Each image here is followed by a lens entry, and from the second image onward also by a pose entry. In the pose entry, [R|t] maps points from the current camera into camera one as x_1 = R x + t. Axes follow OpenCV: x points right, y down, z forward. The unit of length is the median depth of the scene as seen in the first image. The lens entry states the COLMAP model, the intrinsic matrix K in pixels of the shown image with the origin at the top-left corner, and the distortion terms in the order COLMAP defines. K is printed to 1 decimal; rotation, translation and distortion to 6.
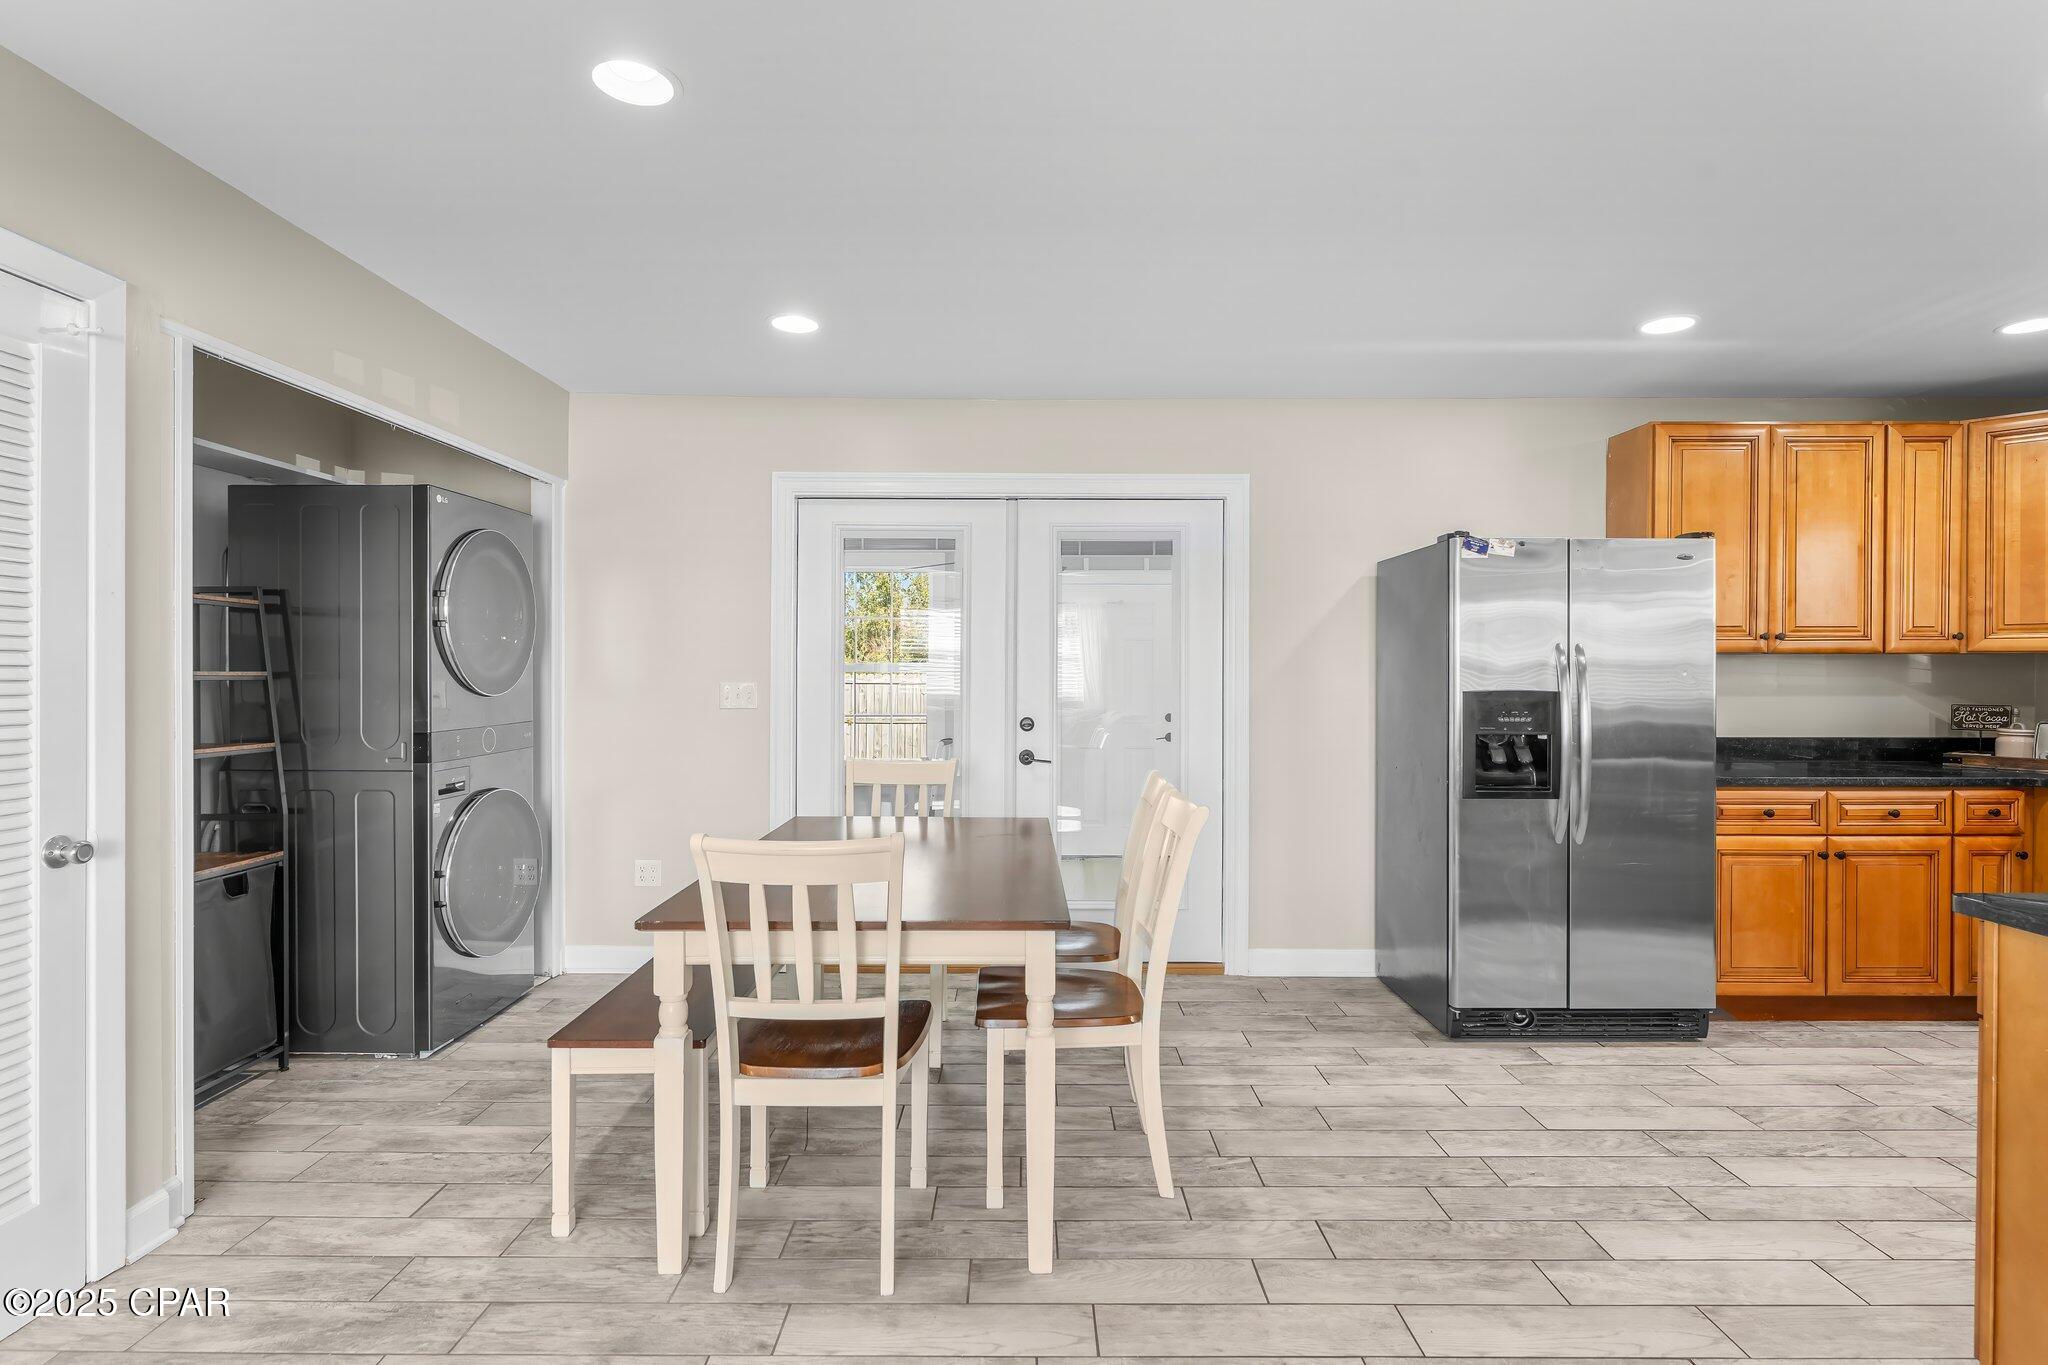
lens RADIAL K [[1002.9, 0, 1021.5], [0, 1002.9, 673.8], [0, 0, 1]] dist [-0.001023, -0.000802]
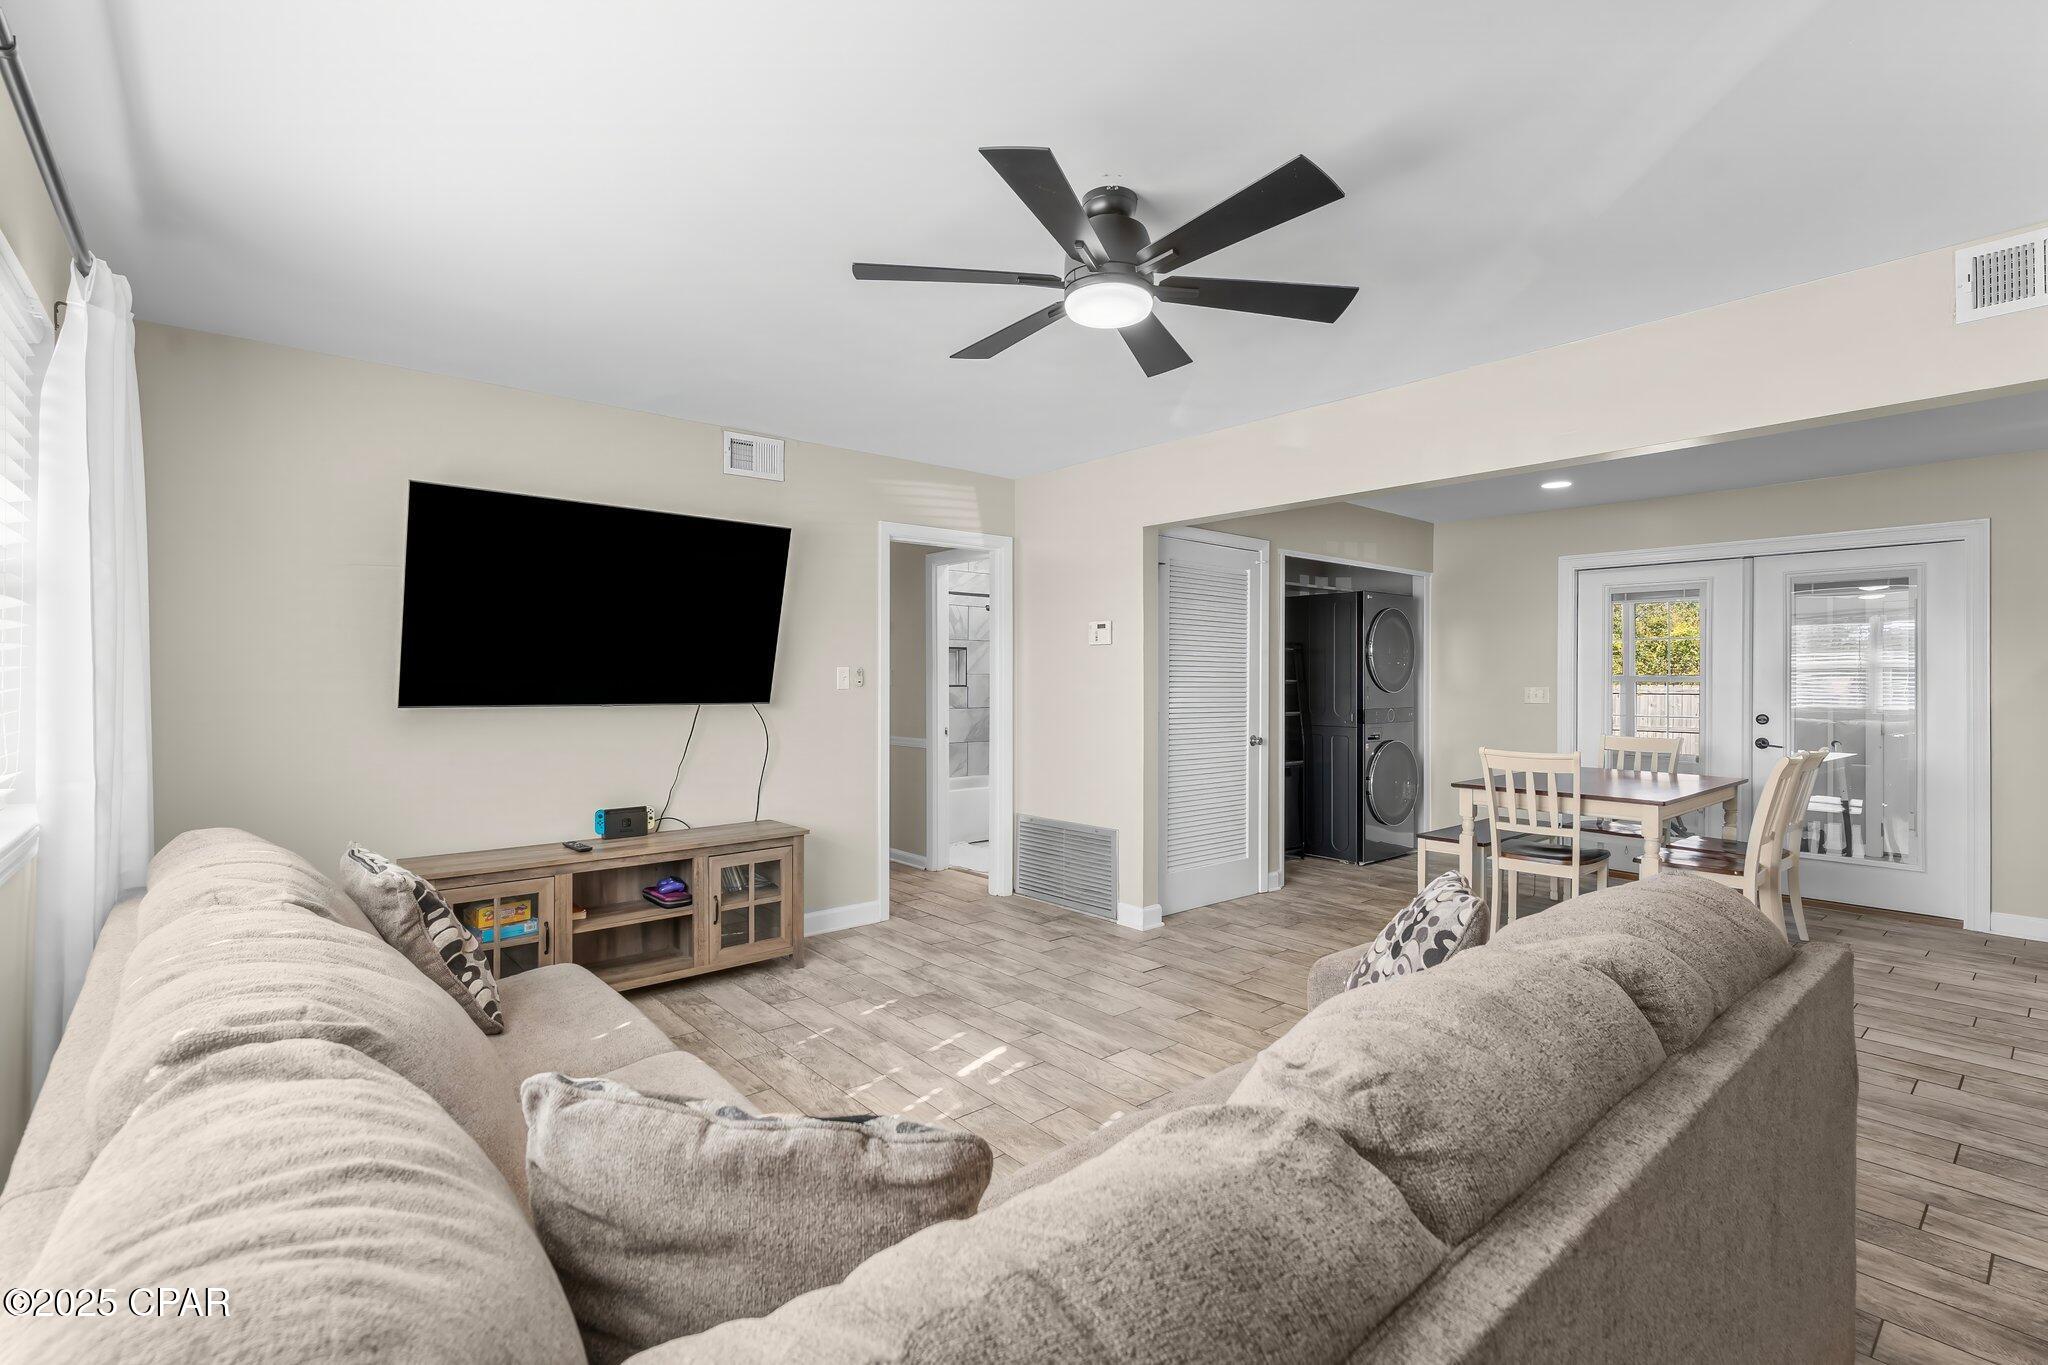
lens RADIAL K [[929.3, 0, 1029.0], [0, 929.3, 679.7], [0, 0, 1]] dist [0.005364, -0.001424]
pose [[0.658824, 0.000130, -0.752298, 0.371523], [-0.004759, 0.999981, -0.003996, 0.006957], [0.752282, 0.006213, 0.658811, -0.732271]]
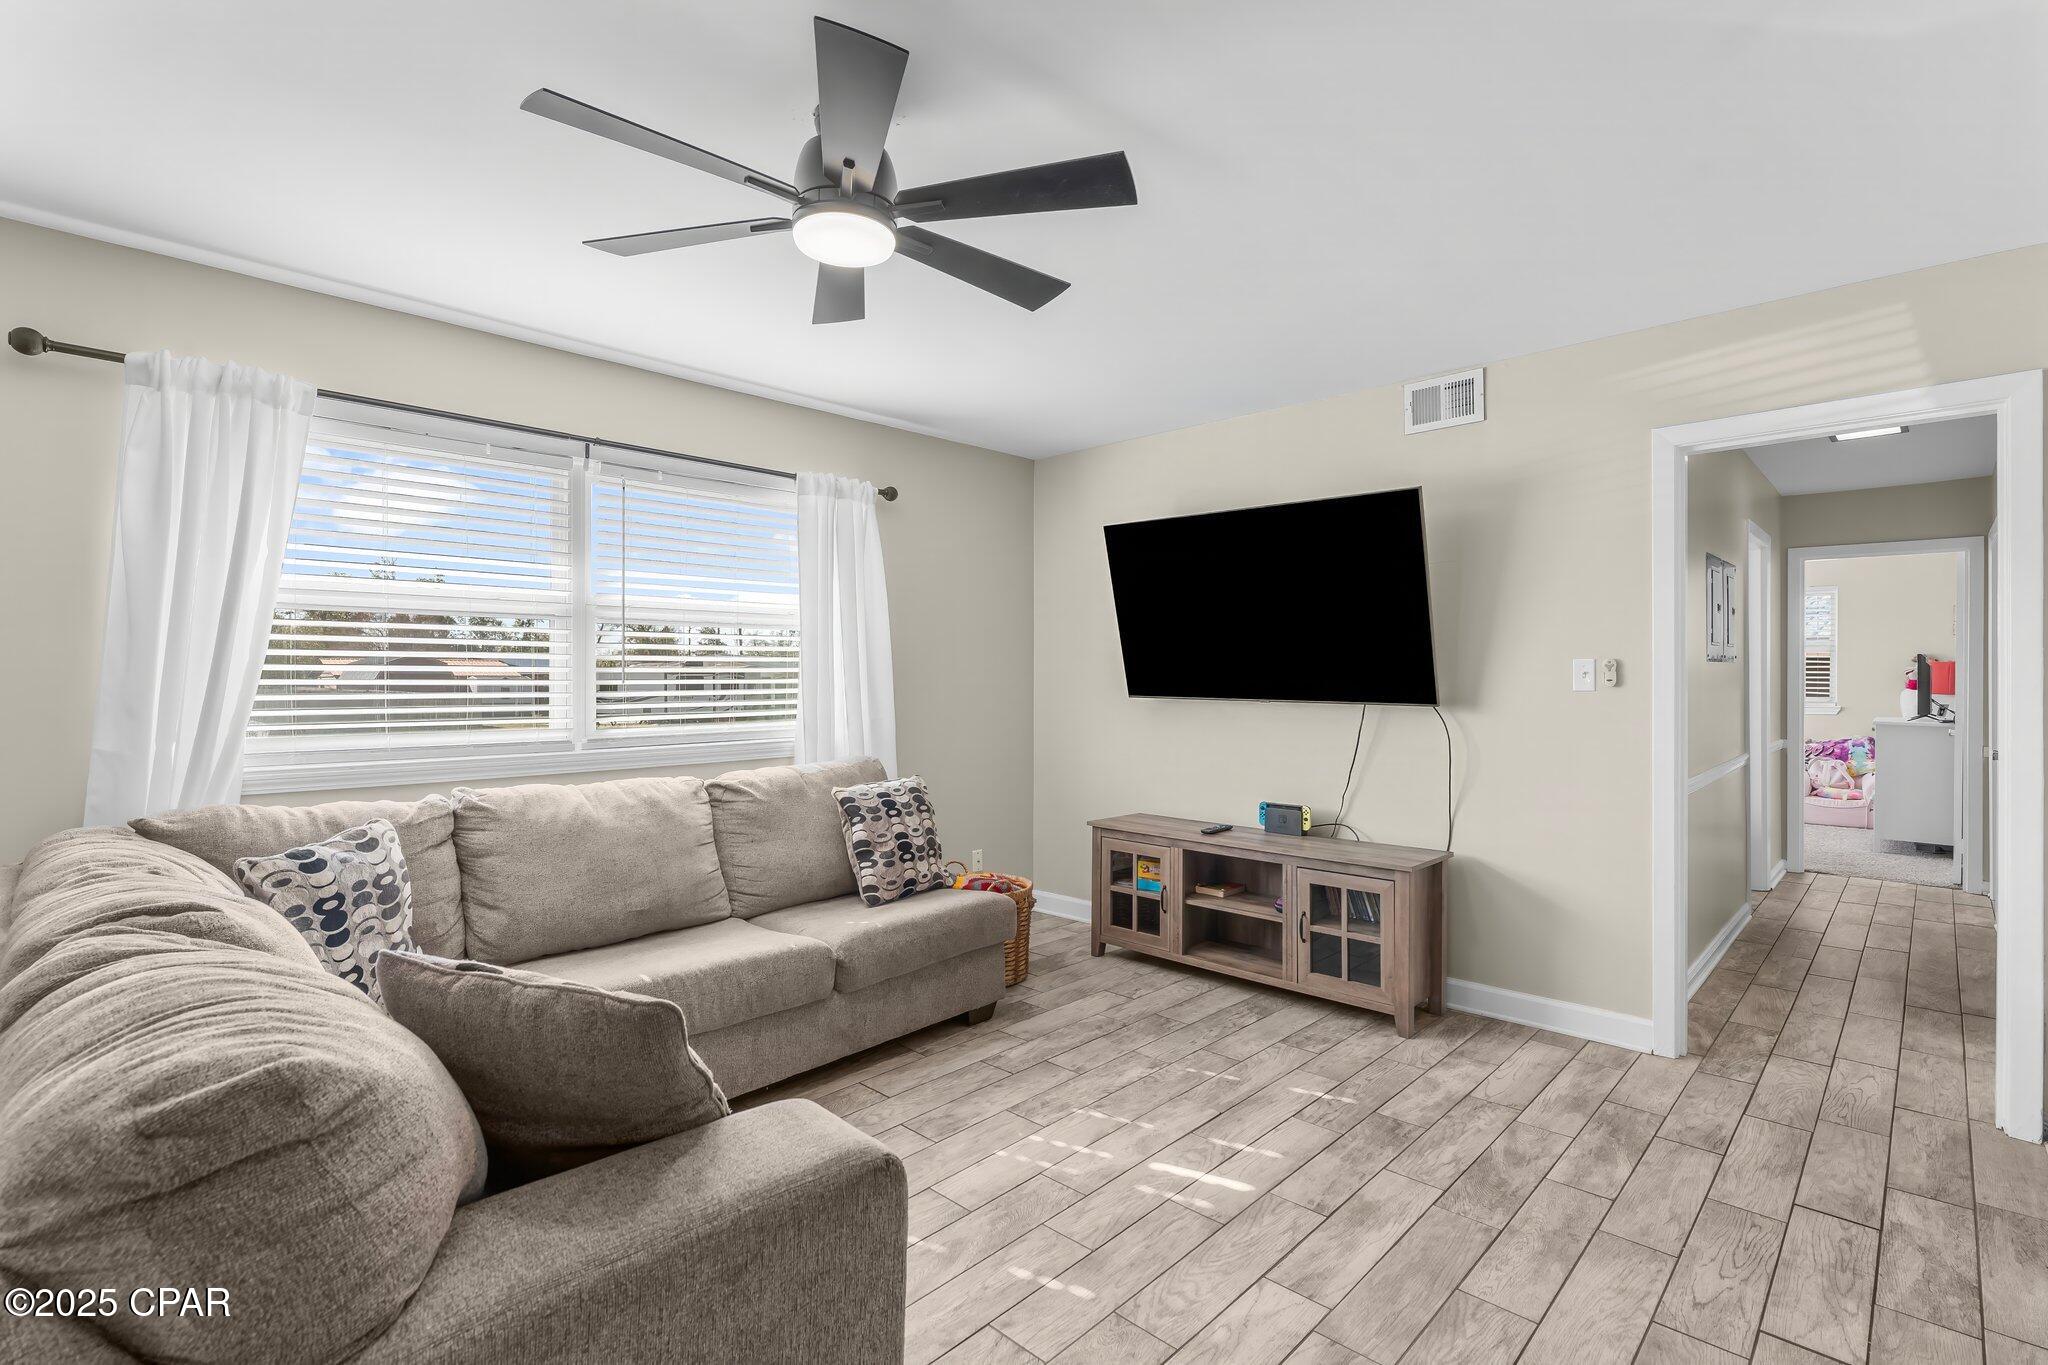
lens RADIAL K [[966.2, 0, 1021.4], [0, 966.2, 678.1], [0, 0, 1]] dist [0.003676, -0.001122]
pose [[-0.694224, -0.001864, -0.719756, 0.269624], [-0.008163, 0.999953, 0.005284, 0.003699], [0.719712, 0.009544, -0.694207, 0.208197]]
